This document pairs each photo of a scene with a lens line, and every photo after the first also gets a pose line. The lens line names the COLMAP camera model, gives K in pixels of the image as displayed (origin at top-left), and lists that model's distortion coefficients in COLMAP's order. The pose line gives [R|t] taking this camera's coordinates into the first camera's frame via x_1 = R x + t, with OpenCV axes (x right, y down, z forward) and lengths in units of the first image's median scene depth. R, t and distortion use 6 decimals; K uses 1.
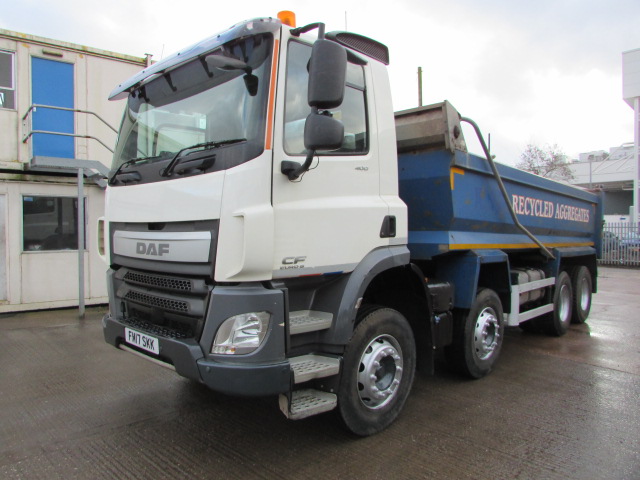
lens RADIAL K [[458.2, 0, 296.3], [0, 458.2, 241.3], [0, 0, 1]] dist [-0.033040, 0.003013]
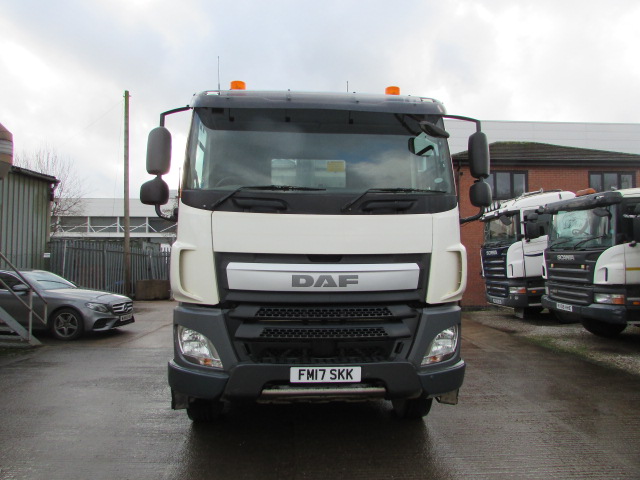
lens RADIAL K [[458.2, 0, 333.1], [0, 458.2, 248.7], [0, 0, 1]] dist [-0.033040, 0.003013]
pose [[0.650517, 0.017638, 0.759287, -1.108828], [0.018592, 0.999061, -0.039136, -0.014775], [-0.759264, 0.039575, 0.649578, 0.346411]]
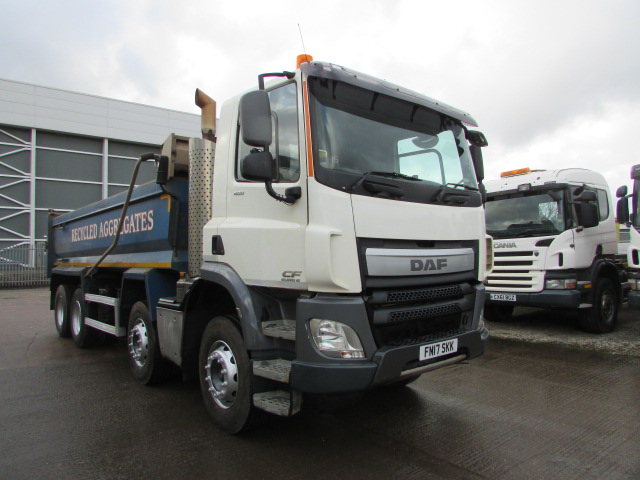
lens RADIAL K [[458.2, 0, 321.8], [0, 458.2, 238.3], [0, 0, 1]] dist [-0.033040, 0.003013]
pose [[0.072397, 0.024551, 0.997074, -1.485394], [0.031868, 0.999130, -0.026916, -0.025734], [-0.996867, 0.033724, 0.071551, 1.223051]]
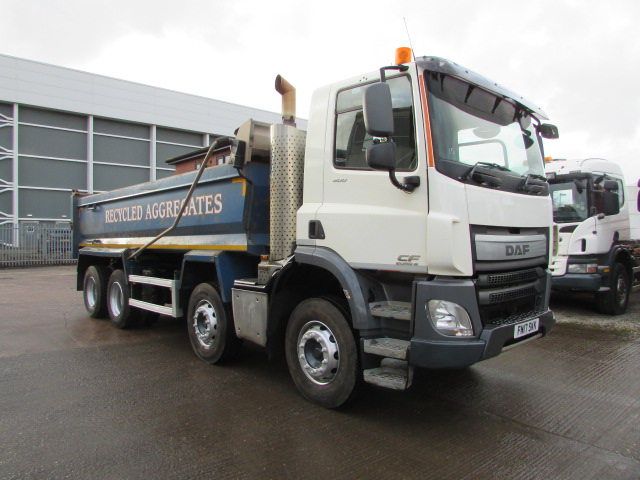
lens RADIAL K [[458.2, 0, 323.0], [0, 458.2, 237.0], [0, 0, 1]] dist [-0.033040, 0.003013]
pose [[0.022337, -0.011123, 0.999689, -1.558127], [0.021201, 0.999719, 0.010649, -0.041262], [-0.999526, 0.020957, 0.022566, 1.532388]]
